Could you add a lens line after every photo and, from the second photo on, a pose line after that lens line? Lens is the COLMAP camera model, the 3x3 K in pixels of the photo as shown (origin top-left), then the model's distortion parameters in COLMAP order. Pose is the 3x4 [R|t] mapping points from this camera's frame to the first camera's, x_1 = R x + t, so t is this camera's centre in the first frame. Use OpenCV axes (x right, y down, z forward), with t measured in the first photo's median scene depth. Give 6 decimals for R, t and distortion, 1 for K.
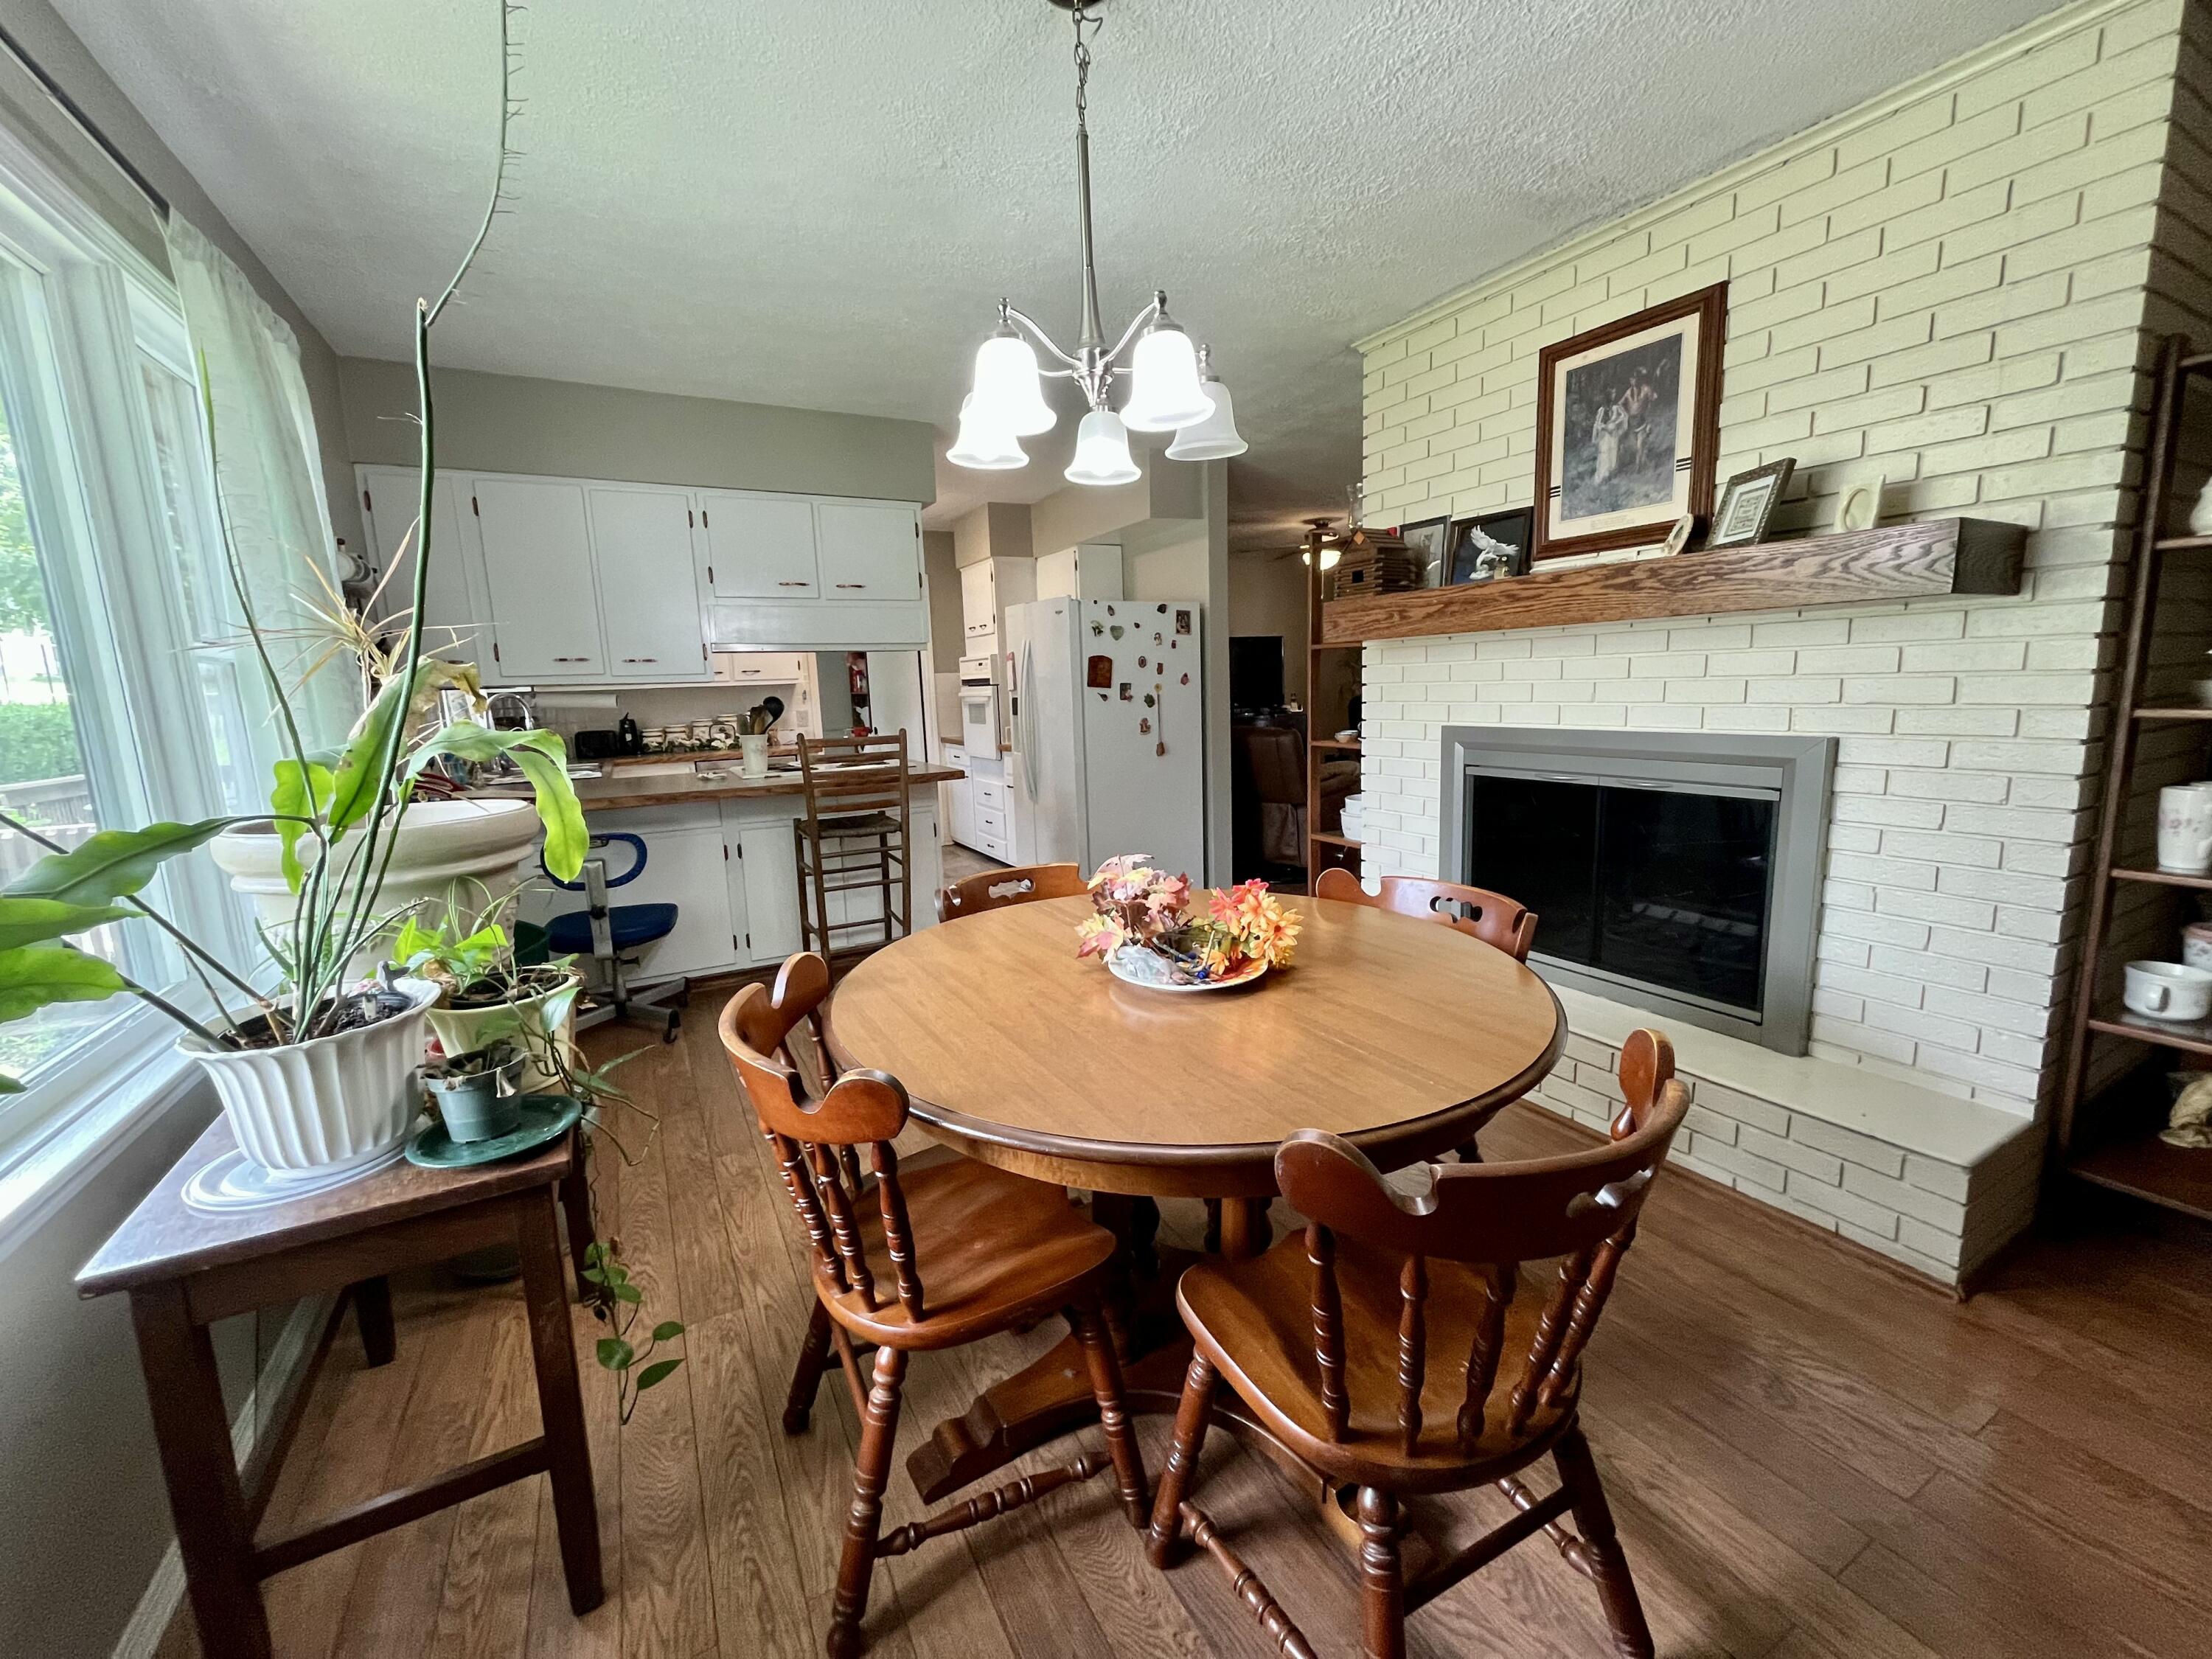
lens RADIAL K [[890.9, 0, 1106.4], [0, 890.9, 826.8], [0, 0, 1]] dist [-0.004605, -0.000418]
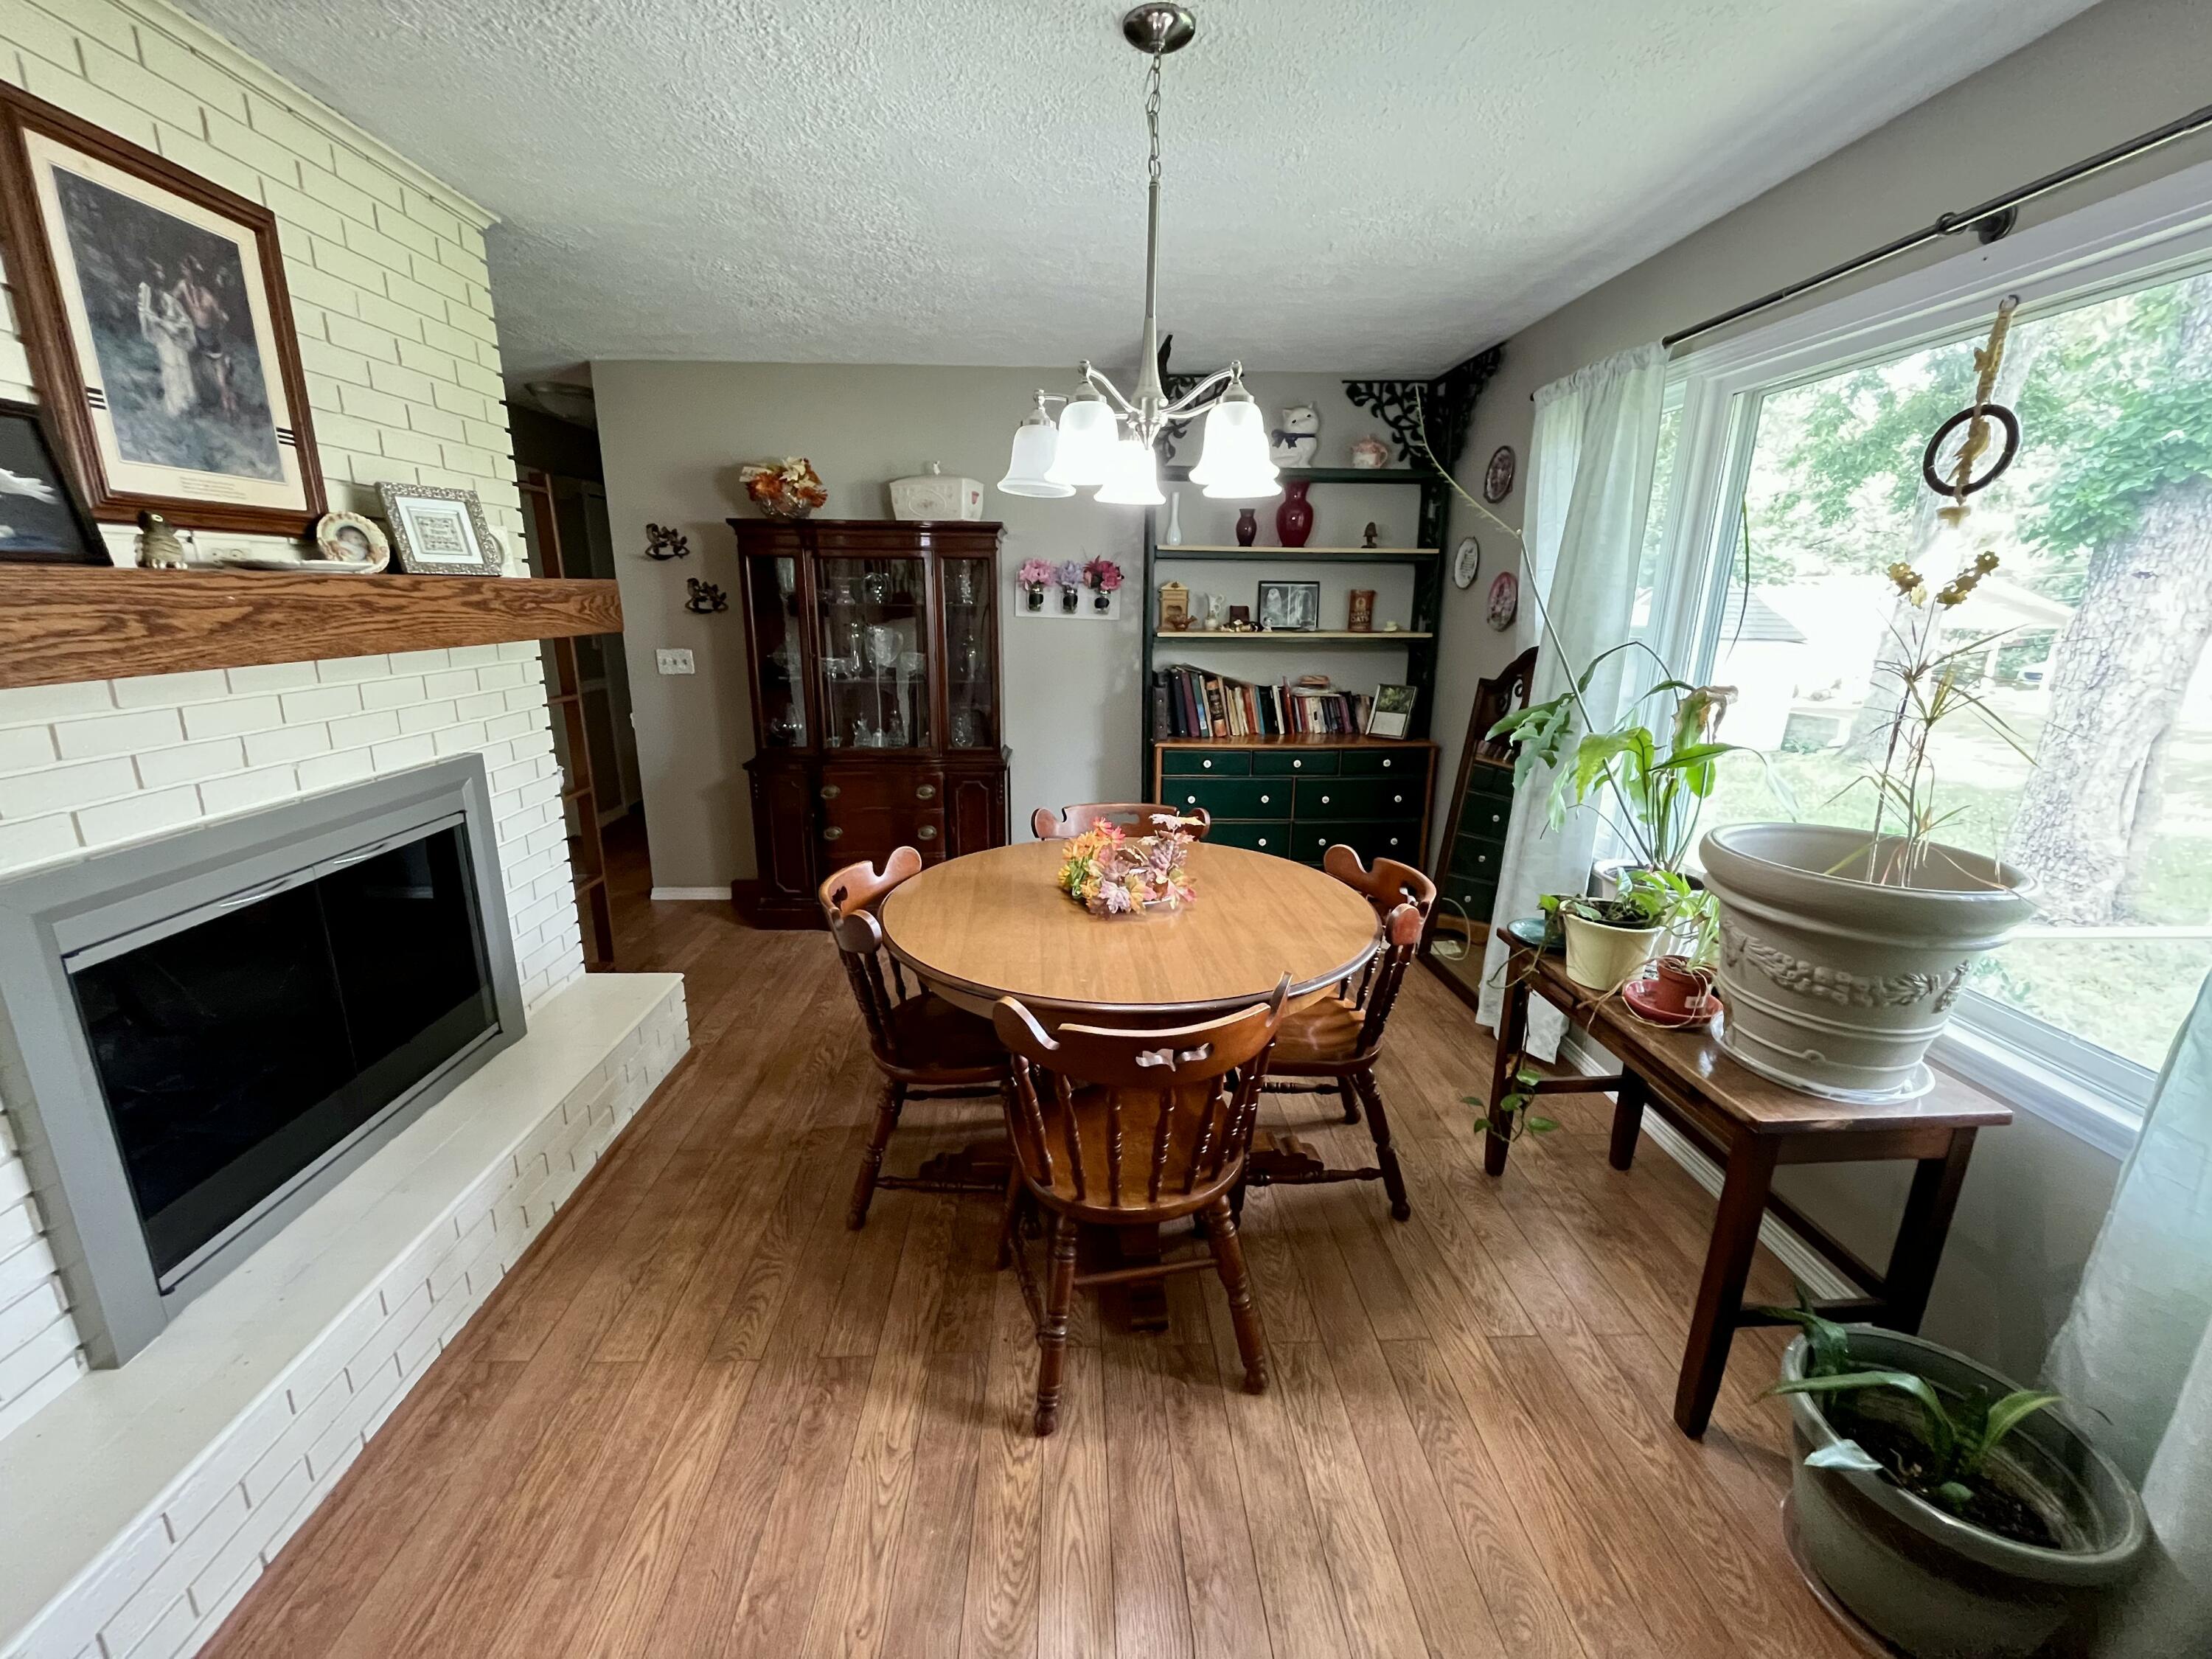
lens RADIAL K [[890.9, 0, 1108.3], [0, 890.9, 825.9], [0, 0, 1]] dist [-0.004605, -0.000418]
pose [[-0.896526, -0.089565, 0.433843, -0.313898], [0.088723, 0.923201, 0.373935, -0.305308], [-0.434016, 0.373735, -0.819727, 1.359890]]
